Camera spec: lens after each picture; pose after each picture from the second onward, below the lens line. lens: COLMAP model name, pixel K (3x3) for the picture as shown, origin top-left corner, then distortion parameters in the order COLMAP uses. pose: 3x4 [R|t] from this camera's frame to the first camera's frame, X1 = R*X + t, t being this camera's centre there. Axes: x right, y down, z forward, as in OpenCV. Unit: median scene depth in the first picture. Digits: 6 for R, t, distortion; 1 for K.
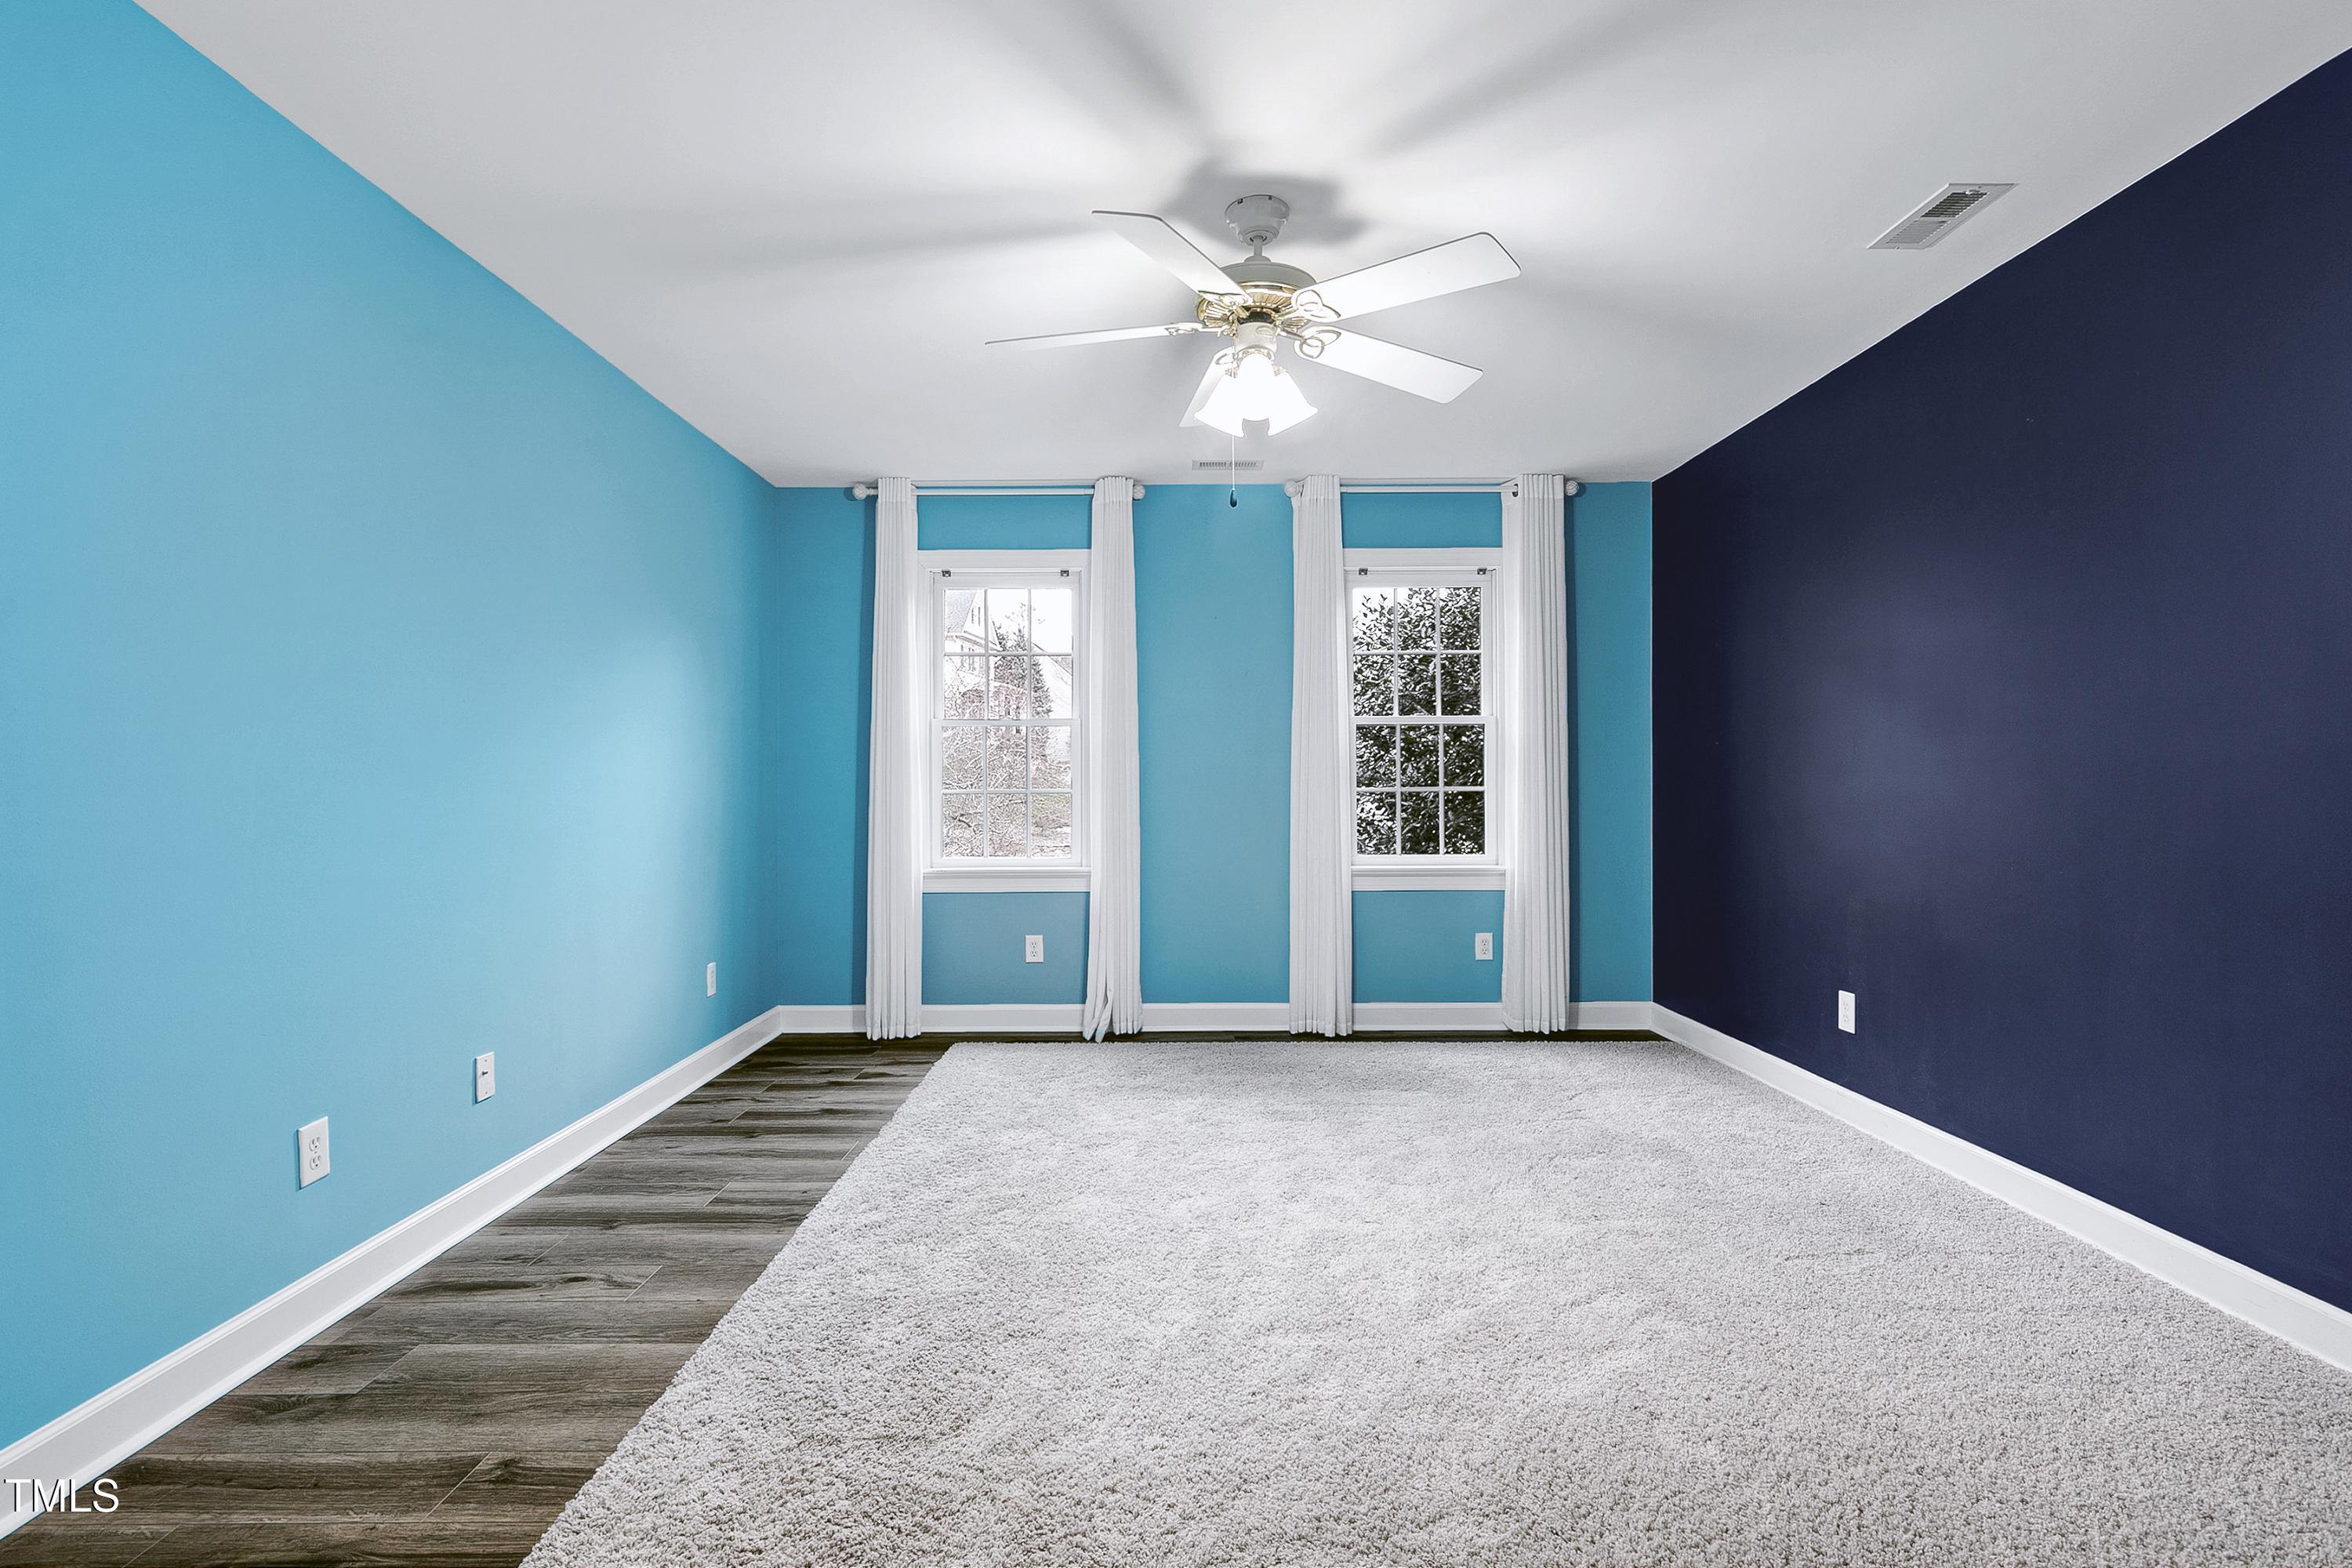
lens RADIAL K [[1129.2, 0, 1176.0], [0, 1129.2, 784.0], [0, 0, 1]] dist [-0.000494, 0.000156]
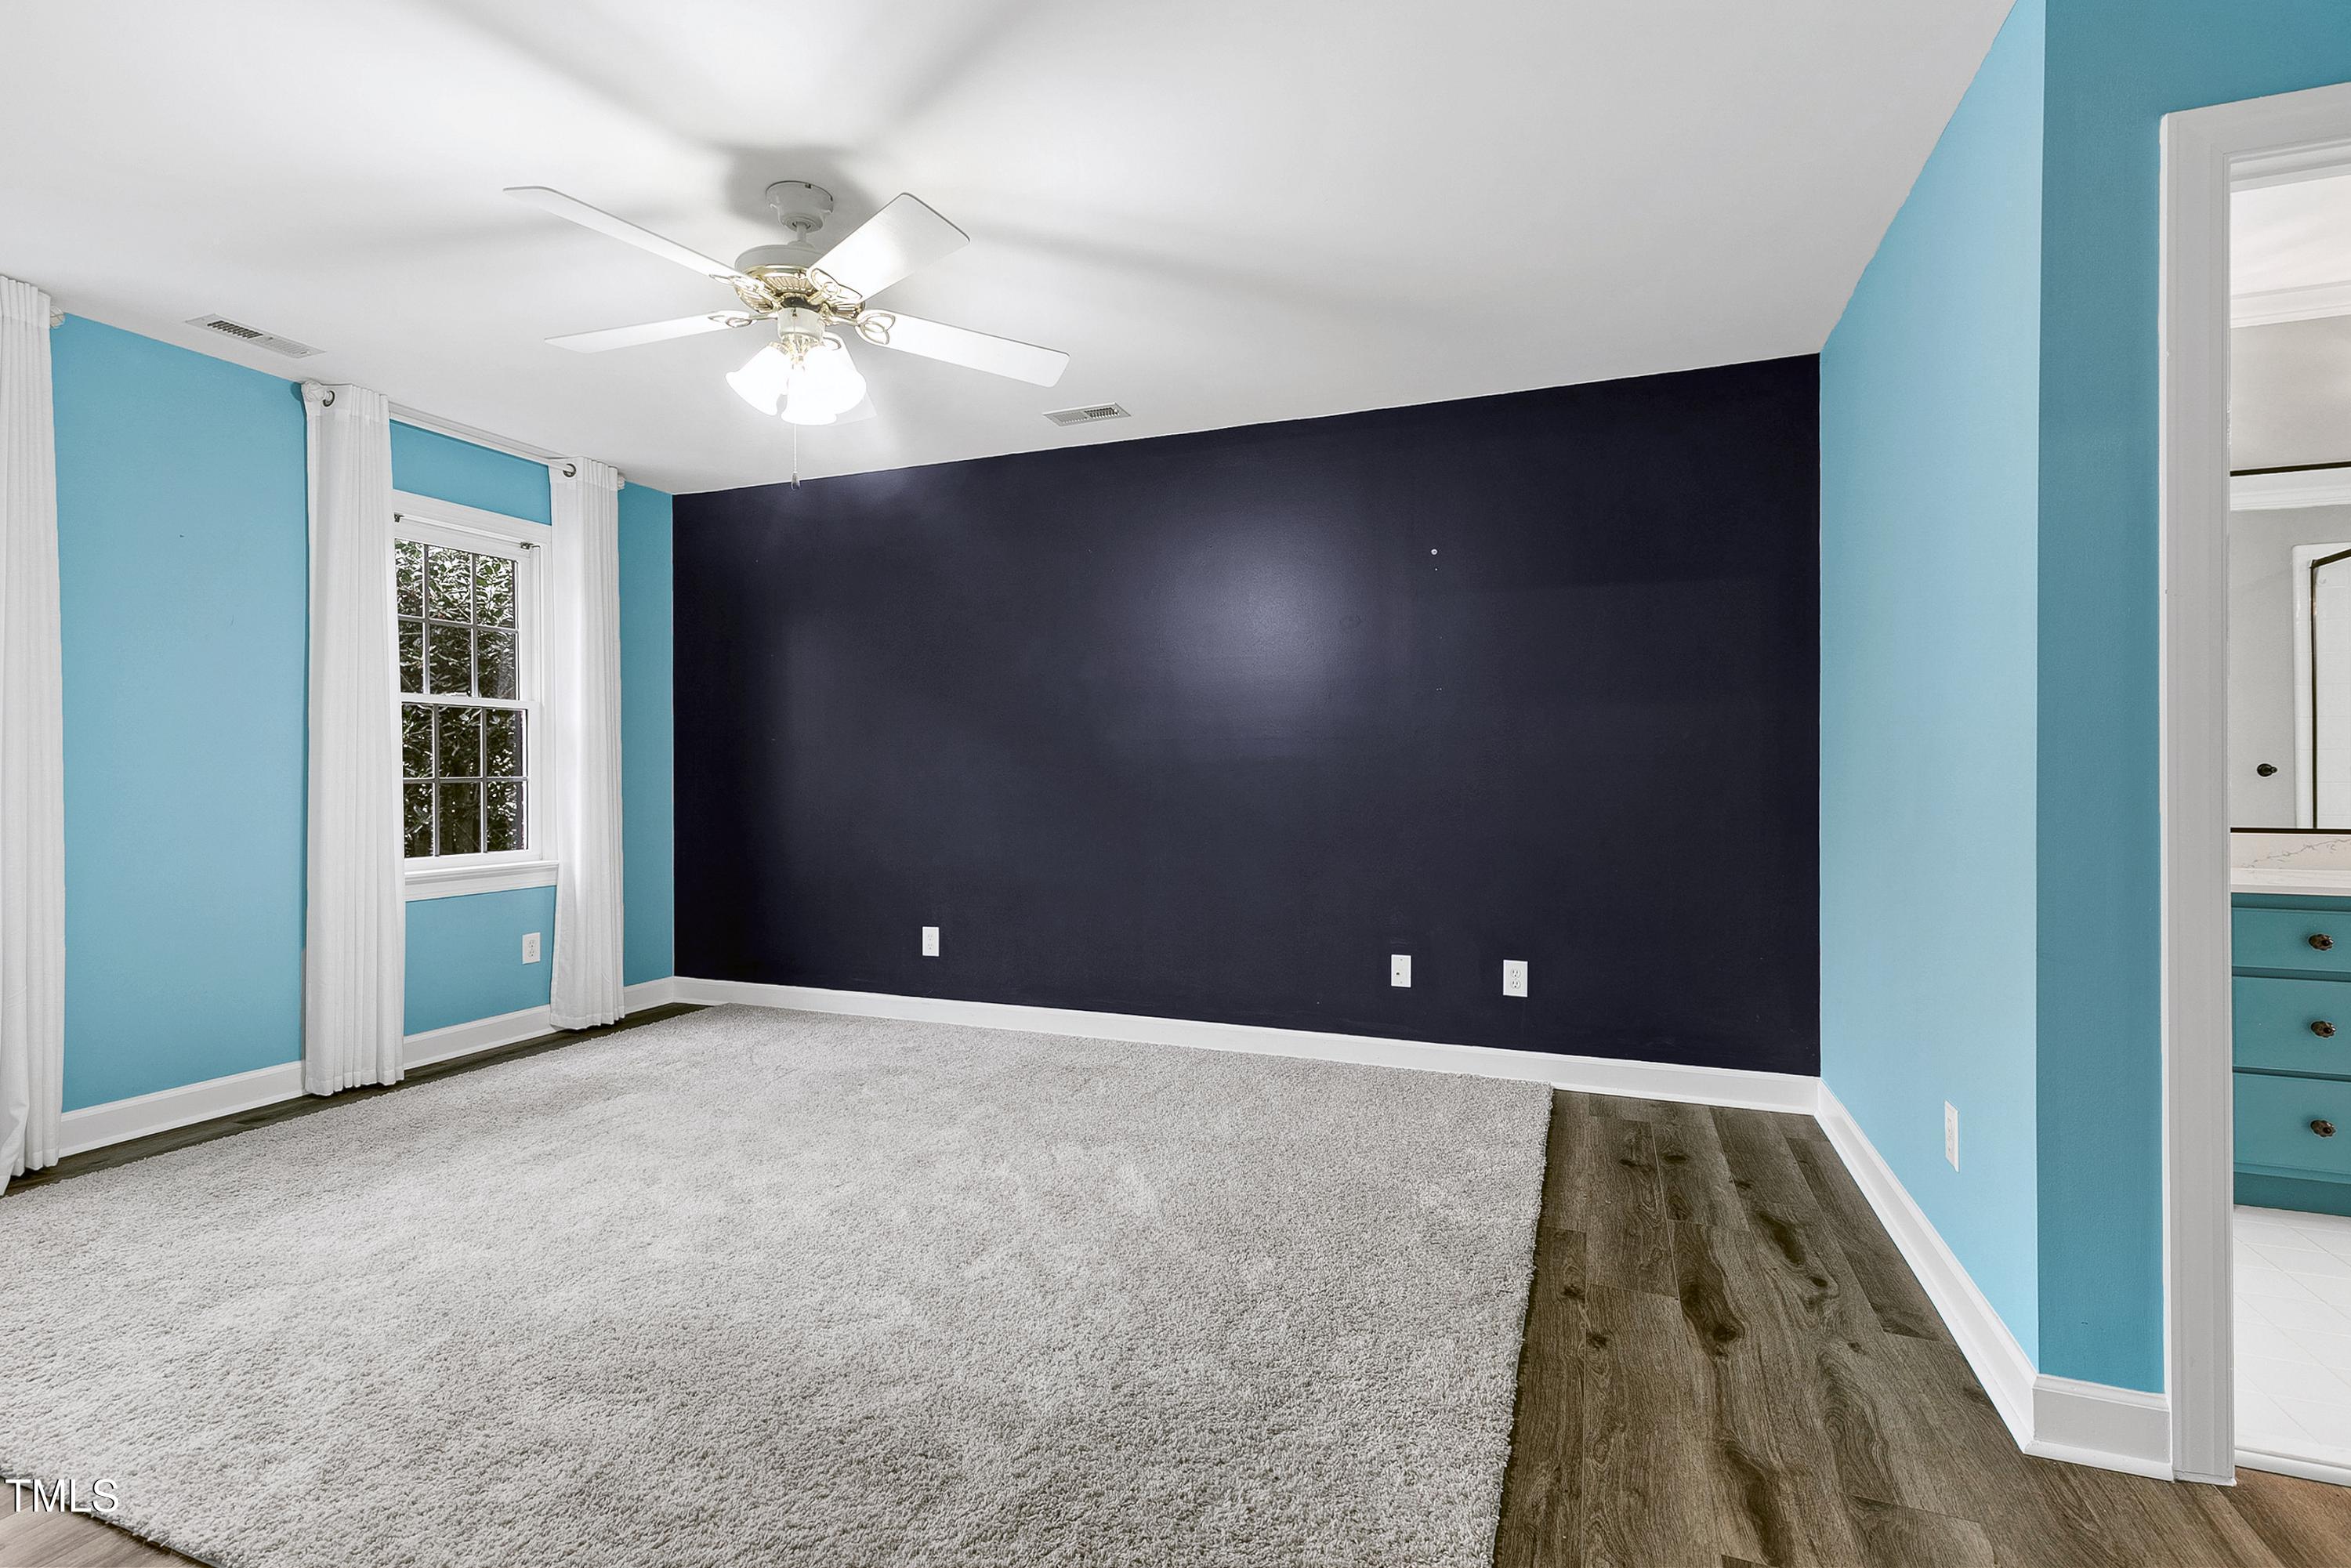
lens RADIAL K [[1074.9, 0, 1162.8], [0, 1074.9, 757.7], [0, 0, 1]] dist [0.002536, 0.000242]
pose [[0.370267, 0.015377, 0.928798, -0.382007], [0.000456, 0.999860, -0.016736, 0.002074], [-0.928925, 0.006621, 0.370208, 0.197094]]
